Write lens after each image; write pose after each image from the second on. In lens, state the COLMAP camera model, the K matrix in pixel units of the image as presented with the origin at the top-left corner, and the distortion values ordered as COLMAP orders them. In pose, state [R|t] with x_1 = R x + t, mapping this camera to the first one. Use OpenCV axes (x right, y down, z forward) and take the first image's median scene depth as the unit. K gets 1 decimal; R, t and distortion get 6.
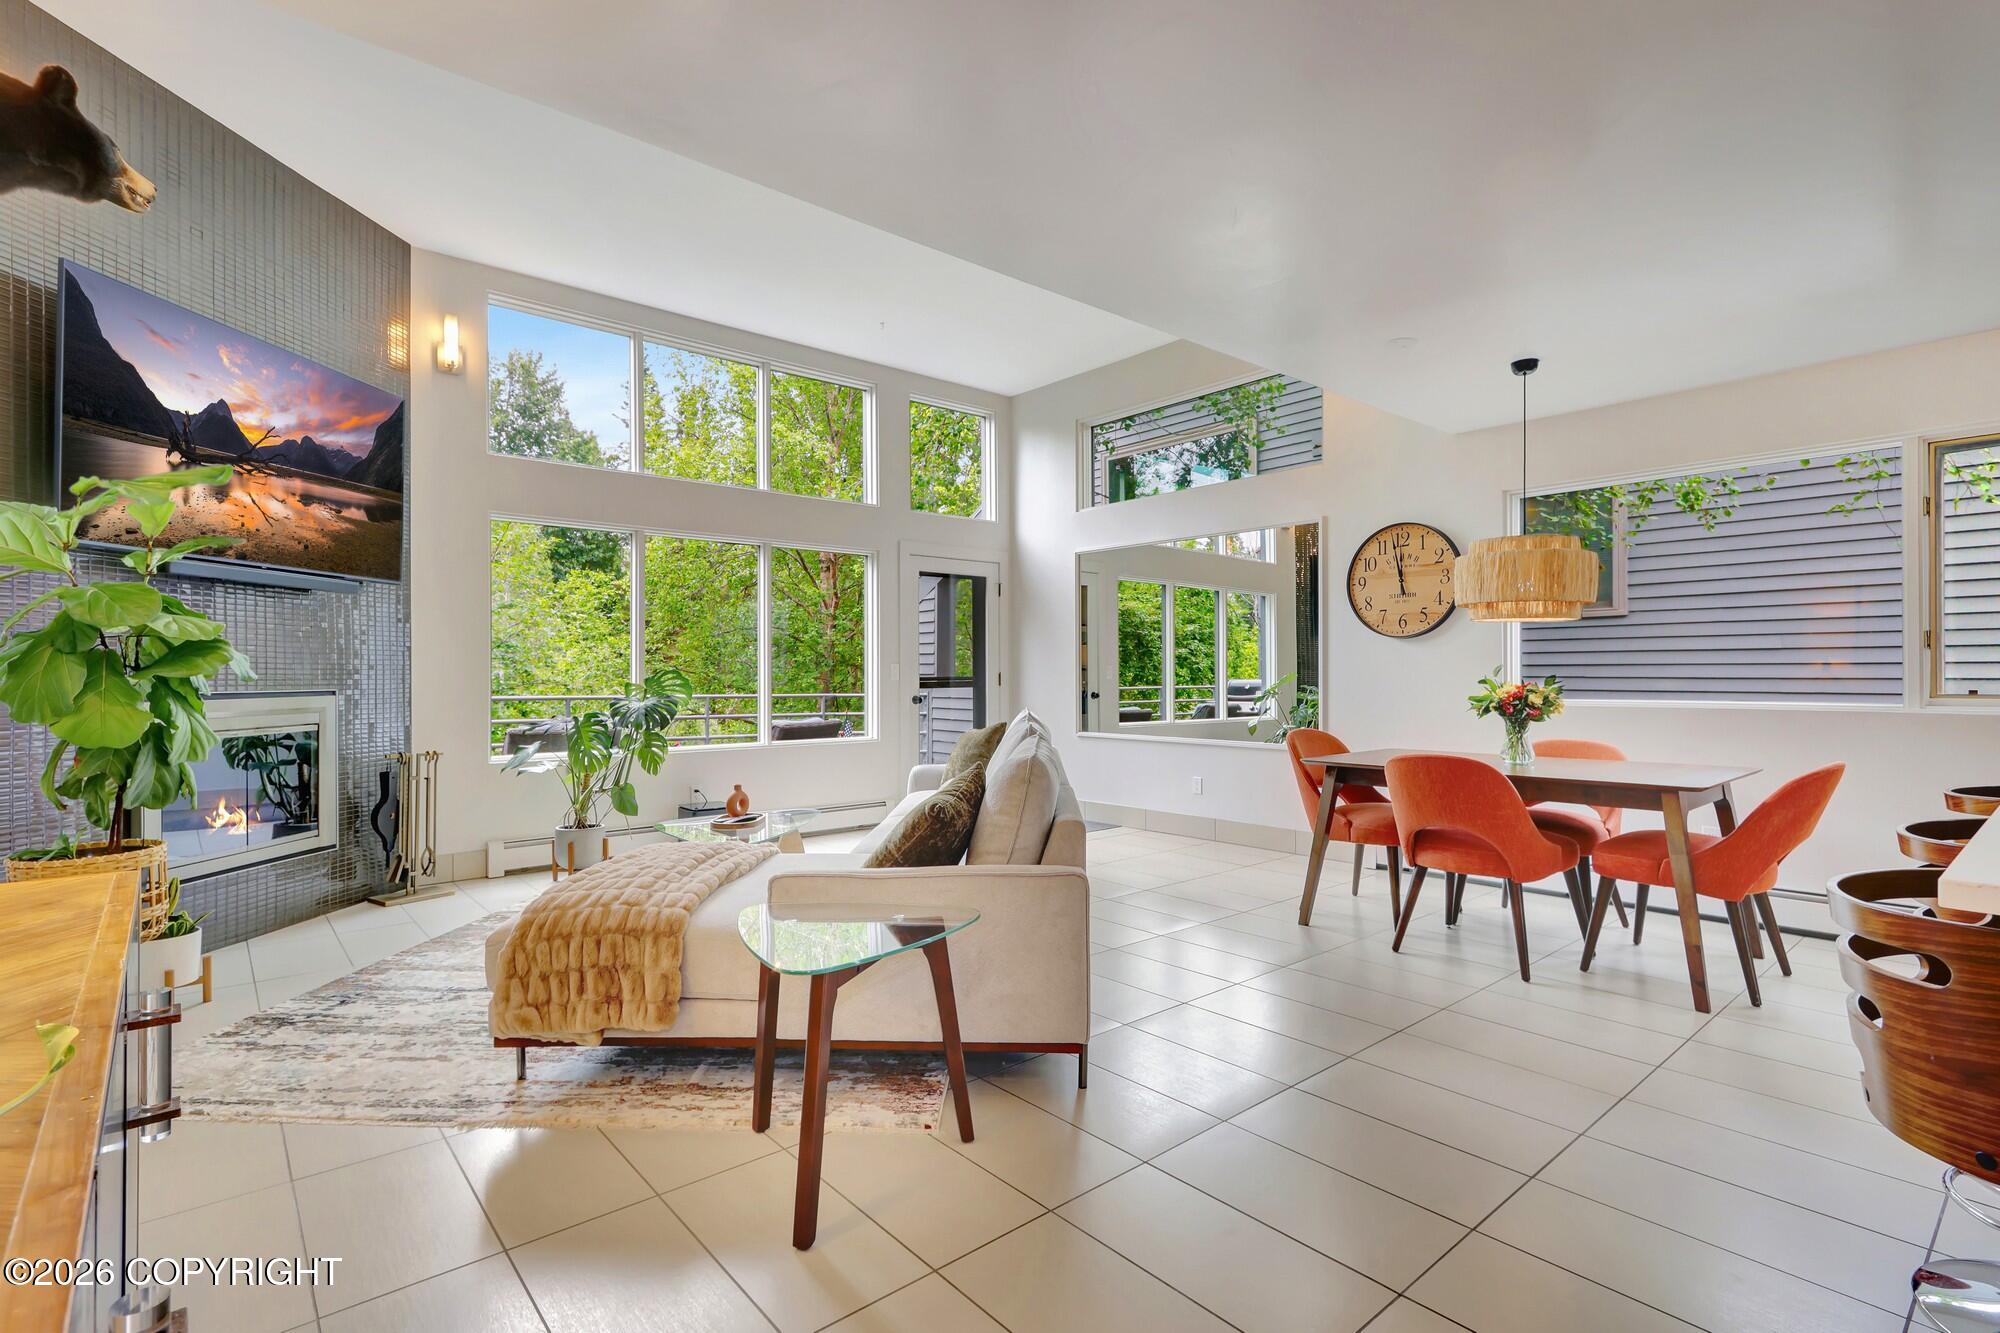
lens RADIAL K [[961.0, 0, 1009.9], [0, 961.0, 665.5], [0, 0, 1]] dist [0.008964, -0.001216]
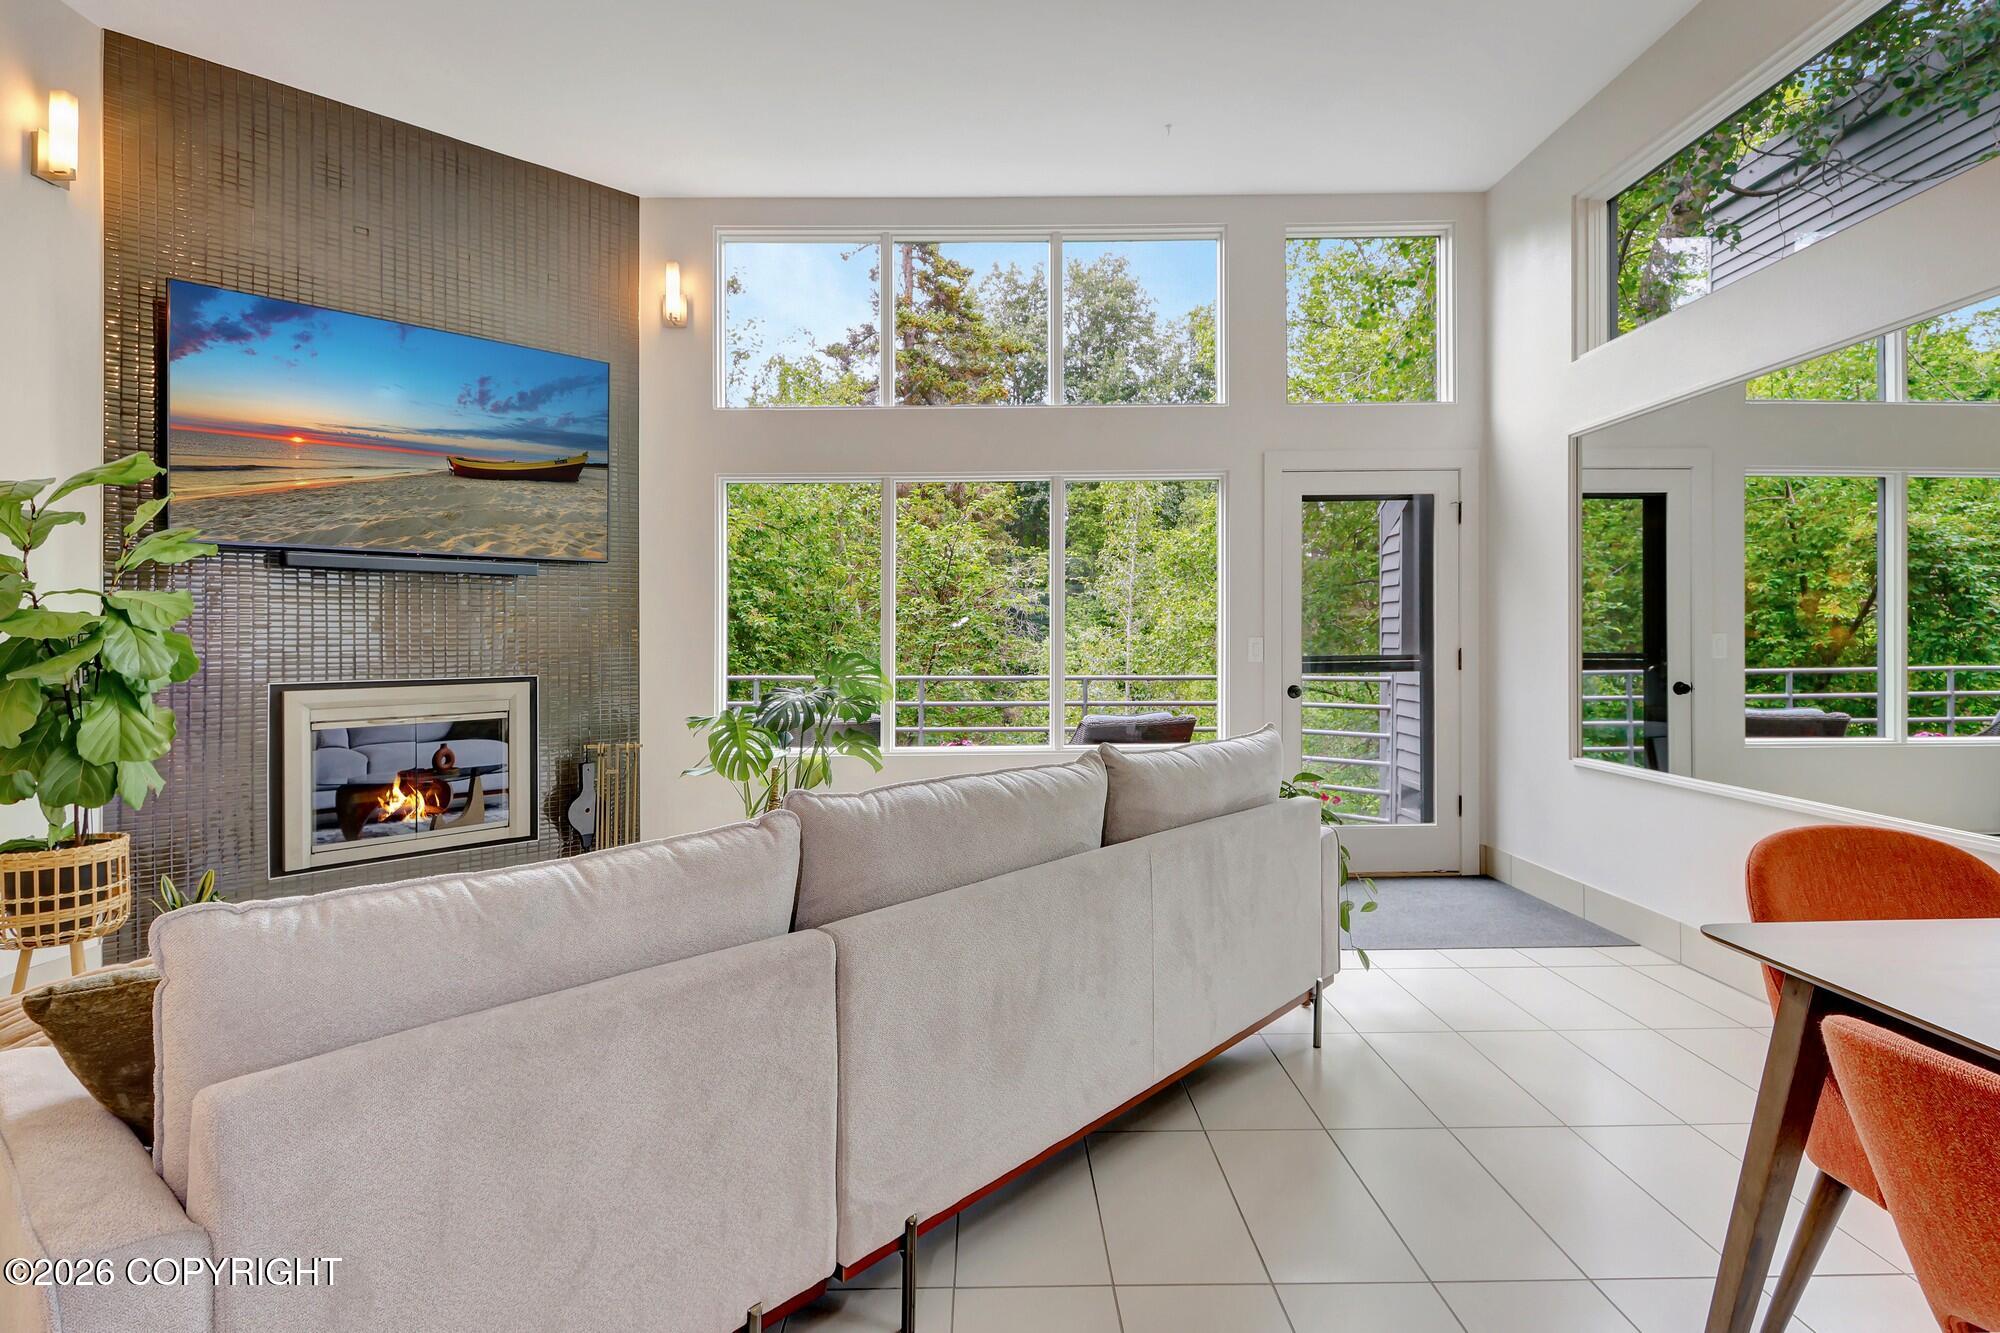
lens RADIAL K [[1023.6, 0, 988.1], [0, 1023.6, 650.6], [0, 0, 1]] dist [0.000894, -0.002572]
pose [[0.750513, 0.006606, -0.660822, 0.207052], [0.011607, 0.999664, 0.023175, -0.010280], [0.660753, -0.025063, 0.750184, 0.332677]]
